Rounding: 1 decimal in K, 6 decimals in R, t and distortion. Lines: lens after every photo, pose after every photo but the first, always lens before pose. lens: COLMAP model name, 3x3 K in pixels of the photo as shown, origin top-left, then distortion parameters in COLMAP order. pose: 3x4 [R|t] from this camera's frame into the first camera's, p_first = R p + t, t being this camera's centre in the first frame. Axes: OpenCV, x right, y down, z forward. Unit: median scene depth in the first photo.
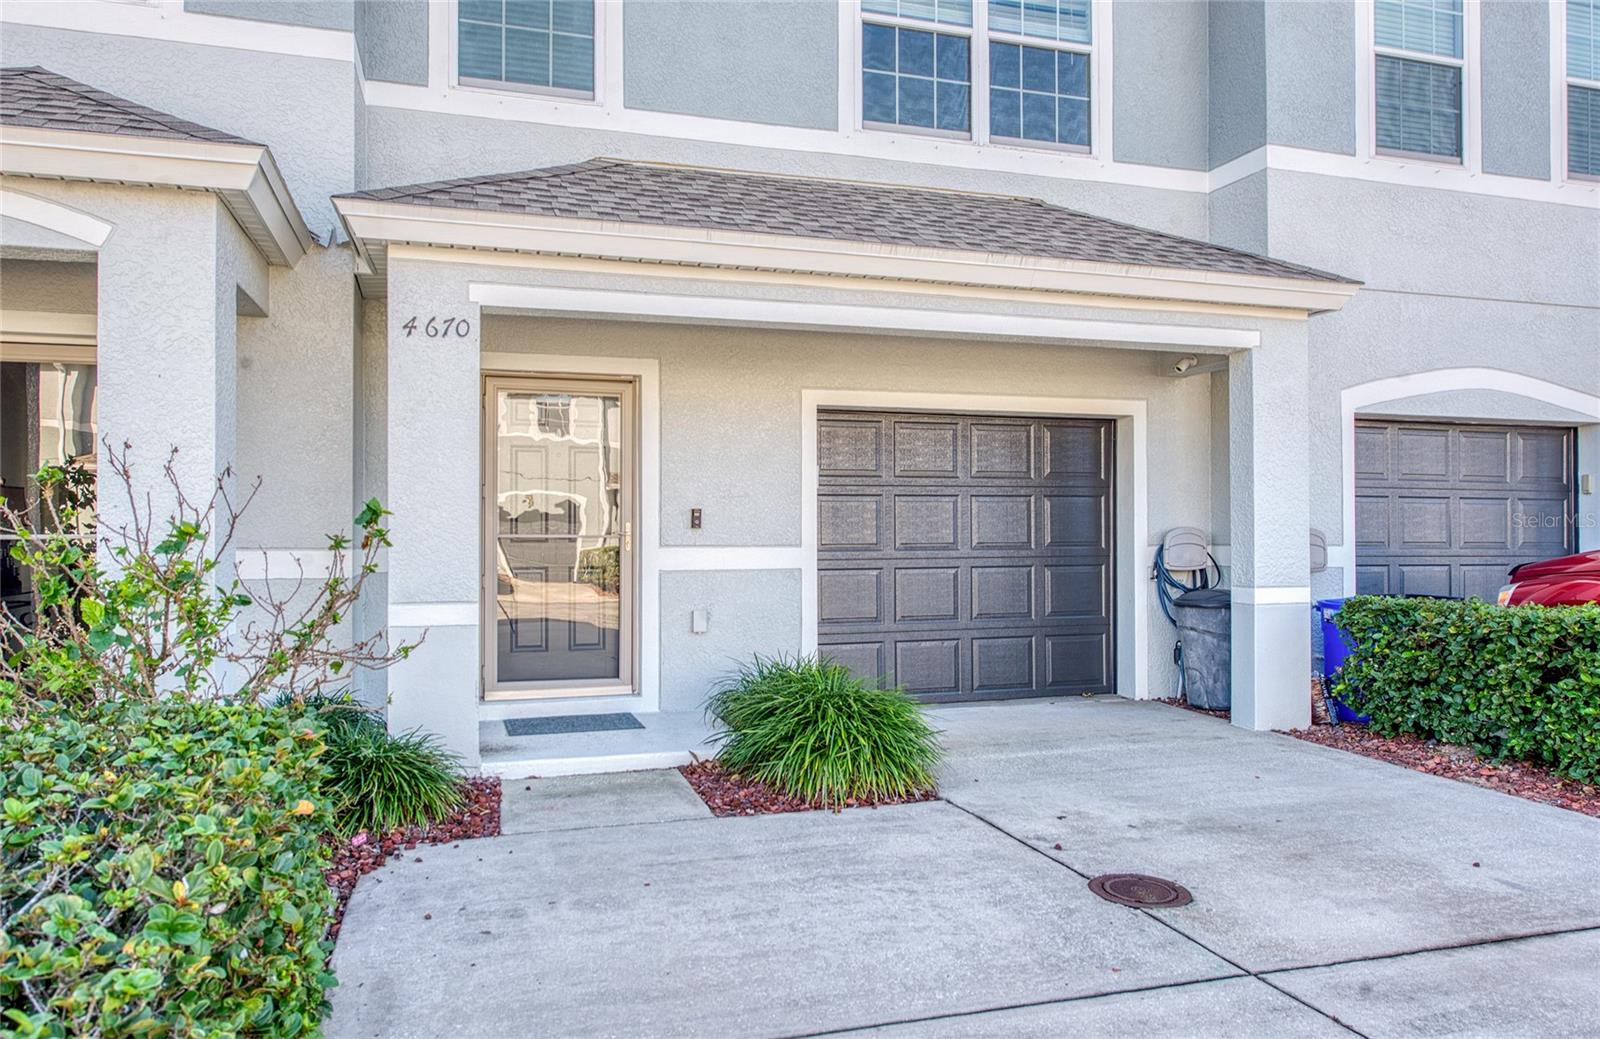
lens RADIAL K [[1107.5, 0, 801.3], [0, 1107.5, 518.3], [0, 0, 1]] dist [-0.007209, 0.004703]
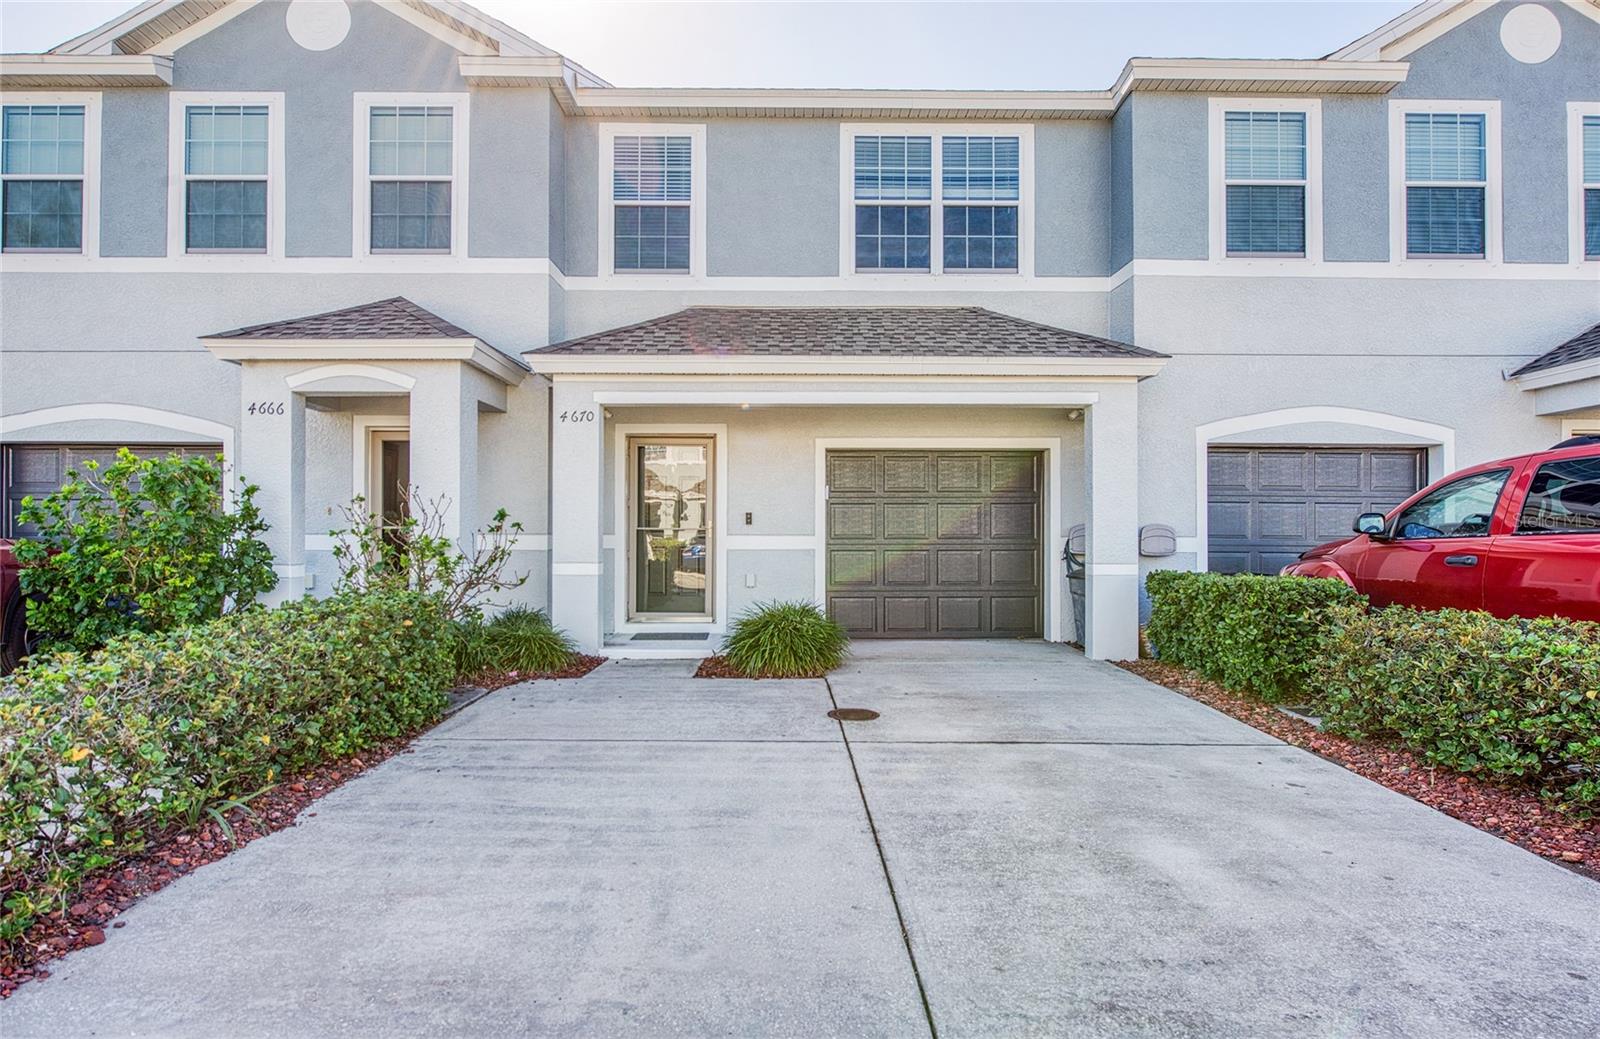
lens RADIAL K [[901.3, 0, 797.5], [0, 901.3, 520.9], [0, 0, 1]] dist [0.000951, -0.000457]
pose [[0.954867, -0.000276, -0.297035, 0.351997], [0.000373, 1.000000, 0.000269, 0.003490], [0.297035, -0.000367, 0.954867, -0.256961]]
